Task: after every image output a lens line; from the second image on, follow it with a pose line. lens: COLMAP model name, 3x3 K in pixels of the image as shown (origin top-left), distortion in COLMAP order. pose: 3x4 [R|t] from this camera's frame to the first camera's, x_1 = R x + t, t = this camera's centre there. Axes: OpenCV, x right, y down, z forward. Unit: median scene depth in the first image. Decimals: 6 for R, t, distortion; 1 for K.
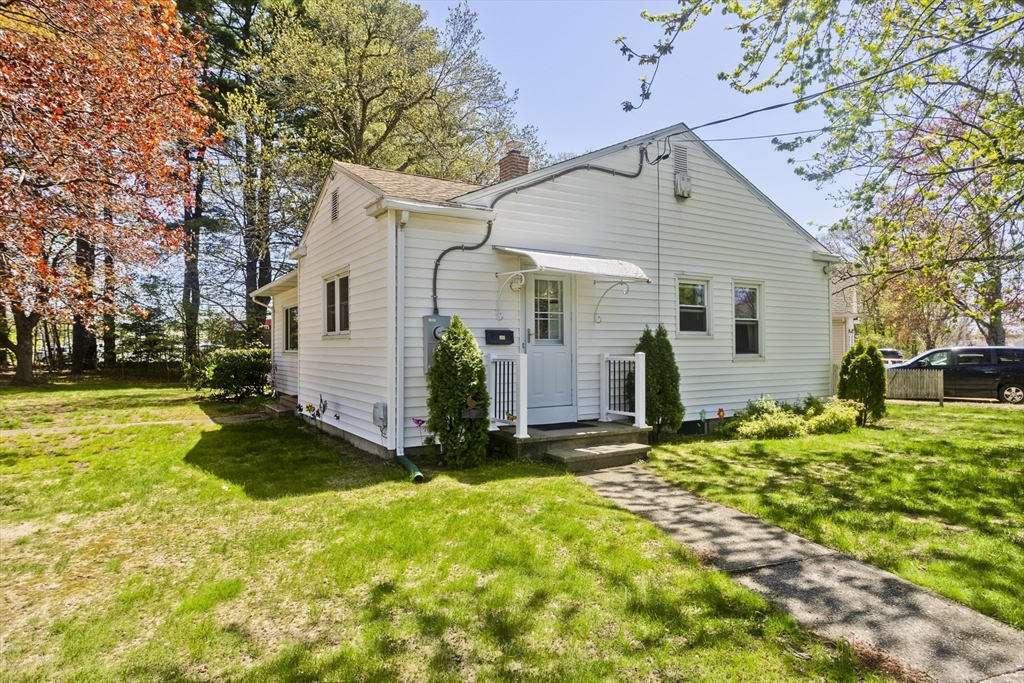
lens RADIAL K [[616.9, 0, 524.9], [0, 616.9, 328.7], [0, 0, 1]] dist [-0.015069, 0.000933]
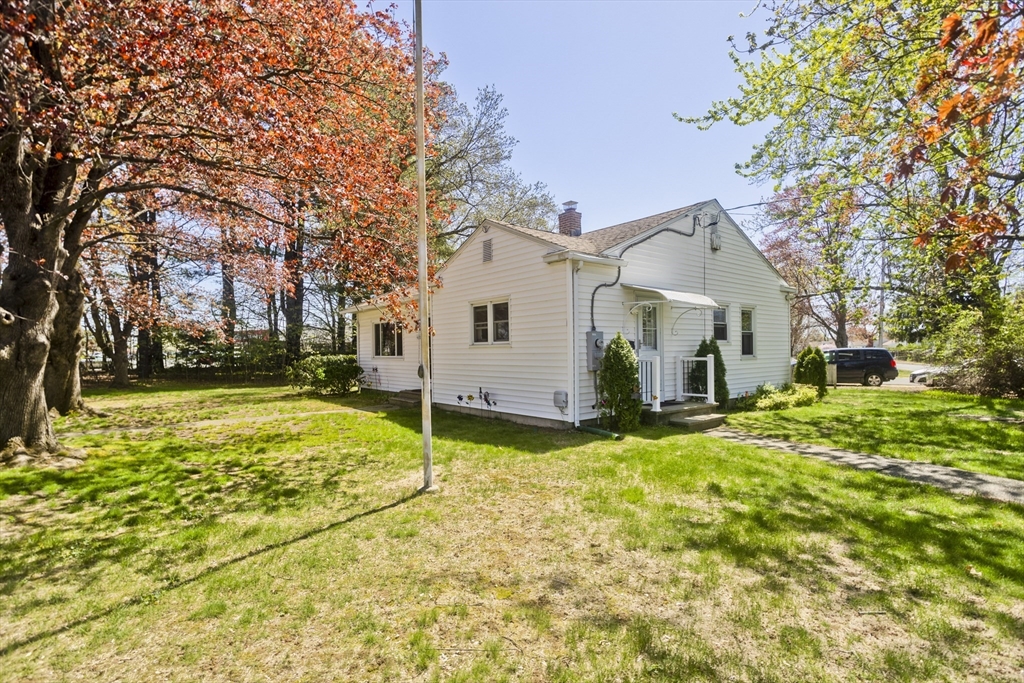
lens RADIAL K [[508.9, 0, 525.7], [0, 508.9, 342.1], [0, 0, 1]] dist [-0.053986, 0.041041]
pose [[0.990711, -0.007997, 0.135752, -0.420178], [0.006338, 0.999900, 0.012653, -0.010481], [-0.135840, -0.011675, 0.990662, -0.165435]]
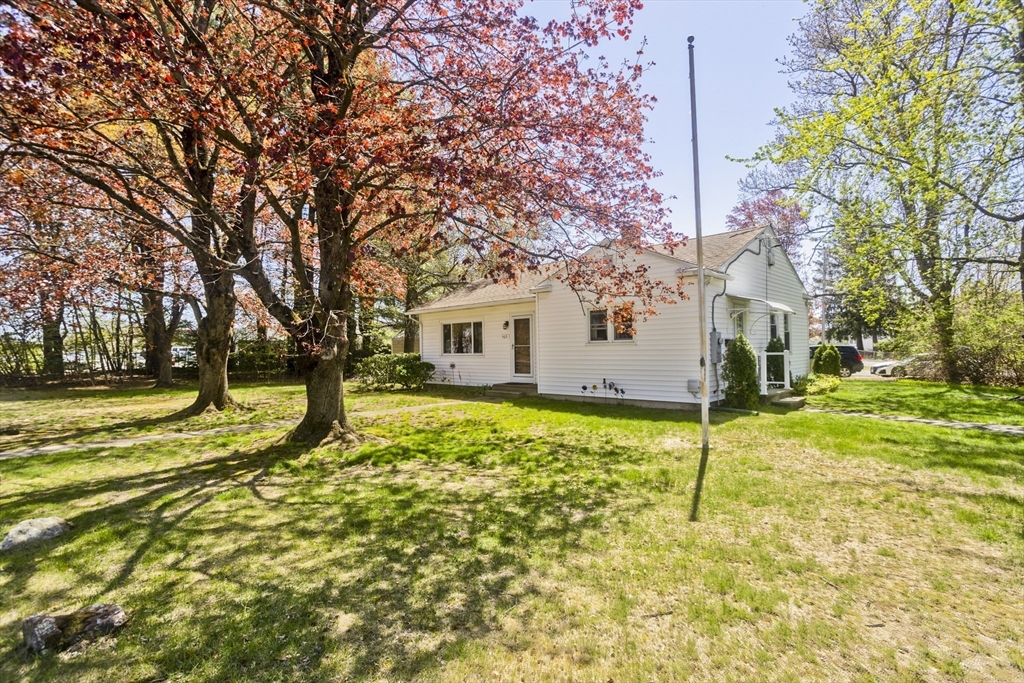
lens RADIAL K [[504.4, 0, 510.8], [0, 504.4, 327.8], [0, 0, 1]] dist [-0.052041, 0.032765]
pose [[0.968730, -0.003954, 0.248087, -0.993508], [0.007216, 0.999899, -0.012242, -0.017312], [-0.248014, 0.013650, 0.968660, -0.276183]]
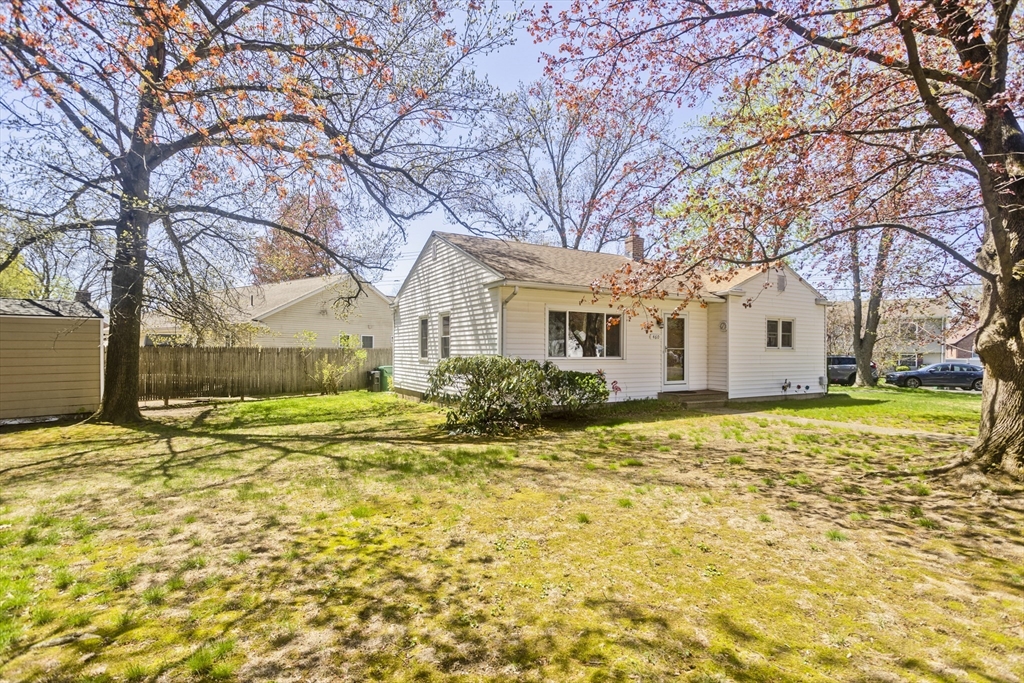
lens RADIAL K [[504.4, 0, 510.8], [0, 504.4, 327.8], [0, 0, 1]] dist [-0.052041, 0.032765]
pose [[0.032764, 0.042781, 0.998547, -2.136010], [-0.040608, 0.998315, -0.041439, 0.048886], [-0.998638, -0.039191, 0.034446, 1.995080]]
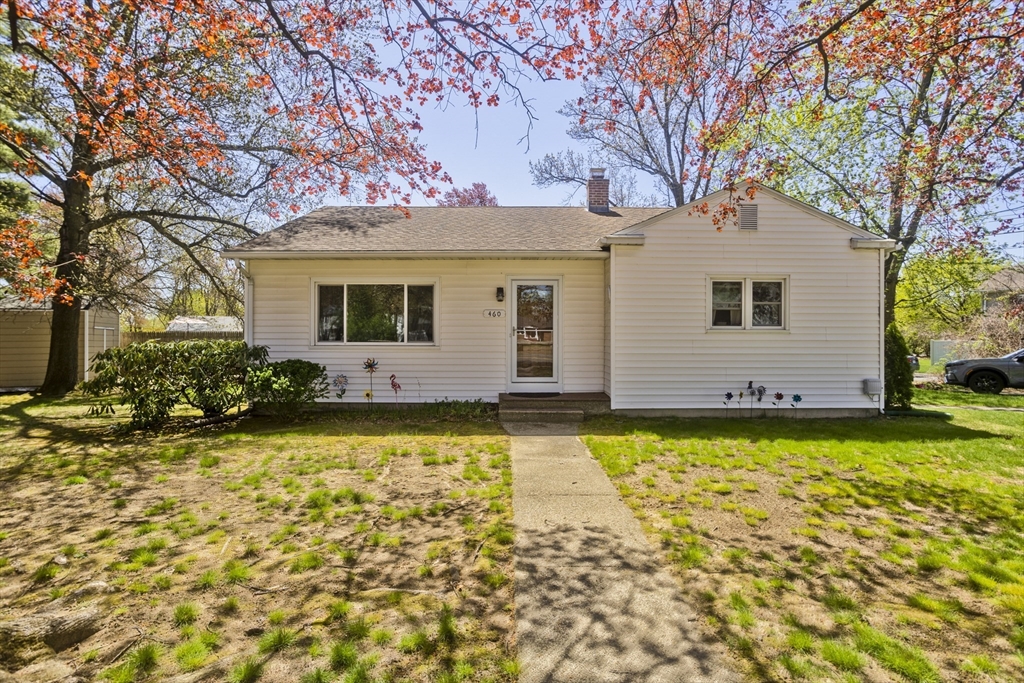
lens RADIAL K [[504.4, 0, 510.8], [0, 504.4, 327.8], [0, 0, 1]] dist [-0.052041, 0.032765]
pose [[0.507043, 0.018140, 0.861730, -1.479864], [-0.030231, 0.999538, -0.003253, 0.025825], [-0.861391, -0.024401, 0.507357, 0.996774]]
